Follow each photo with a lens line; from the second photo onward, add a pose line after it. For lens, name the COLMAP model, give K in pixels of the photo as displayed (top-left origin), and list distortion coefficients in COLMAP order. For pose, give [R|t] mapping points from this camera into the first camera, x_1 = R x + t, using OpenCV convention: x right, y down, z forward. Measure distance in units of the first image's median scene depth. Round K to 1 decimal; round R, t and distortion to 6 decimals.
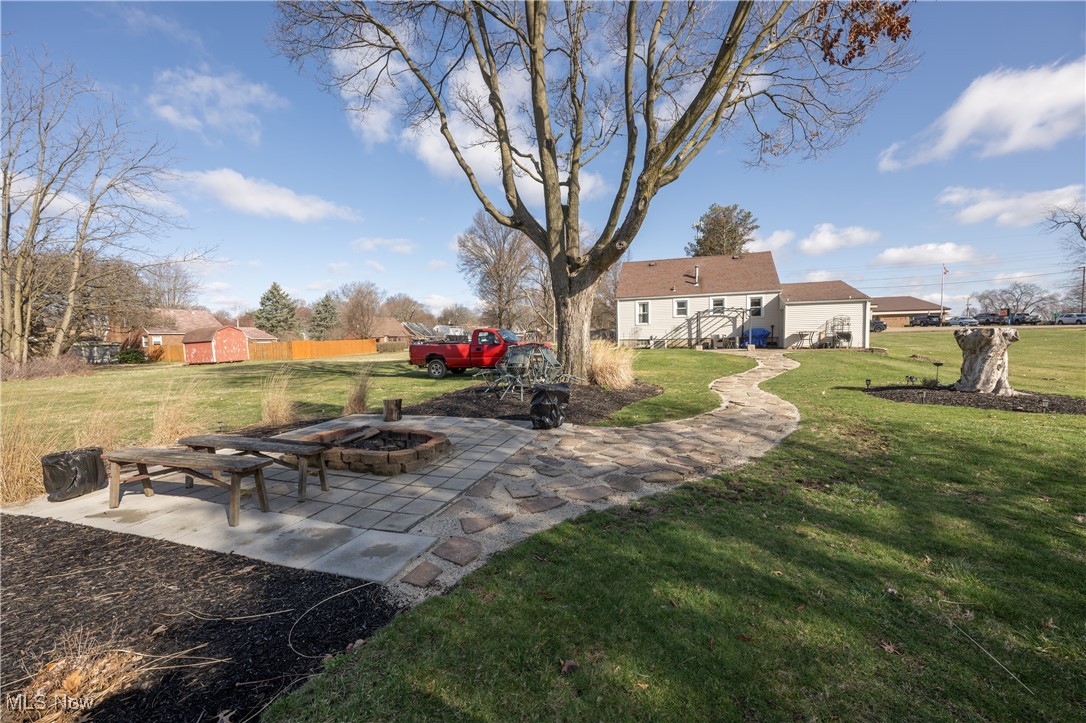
lens RADIAL K [[422.4, 0, 540.3], [0, 422.4, 365.2], [0, 0, 1]] dist [-0.001107, -0.000080]
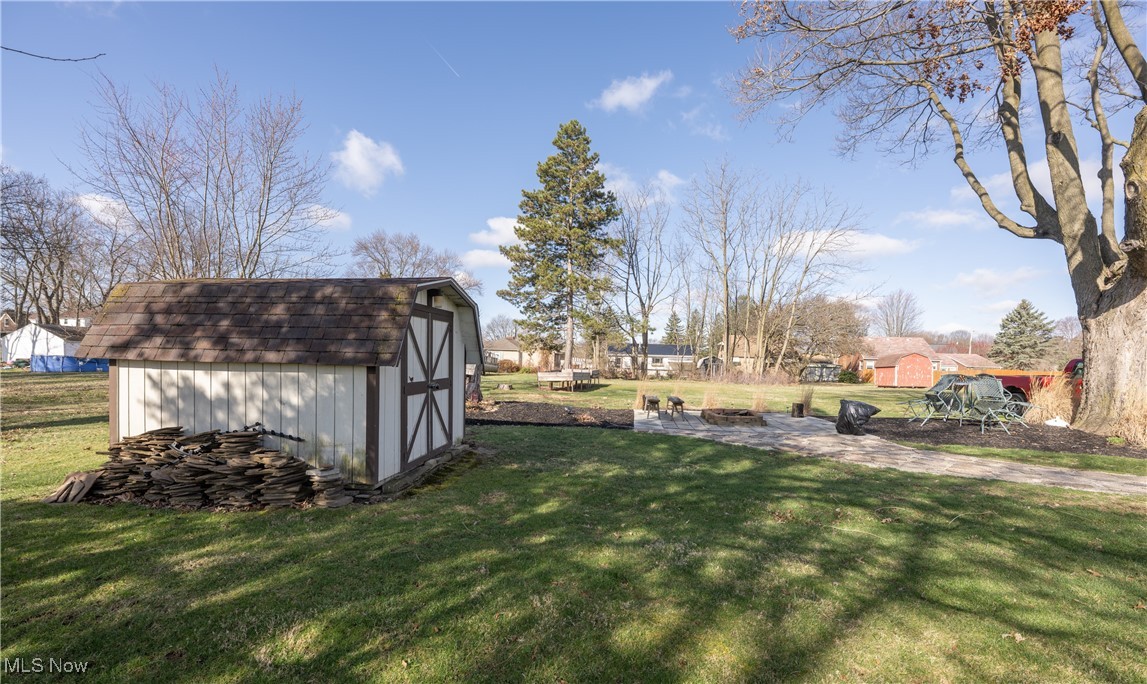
lens RADIAL K [[452.8, 0, 573.7], [0, 452.8, 368.3], [0, 0, 1]] dist [0.000277, 0.000055]
pose [[0.180240, 0.038734, -0.982860, 0.296184], [-0.094556, 0.995279, 0.021883, -0.000289], [0.979067, 0.088991, 0.183052, -0.022009]]
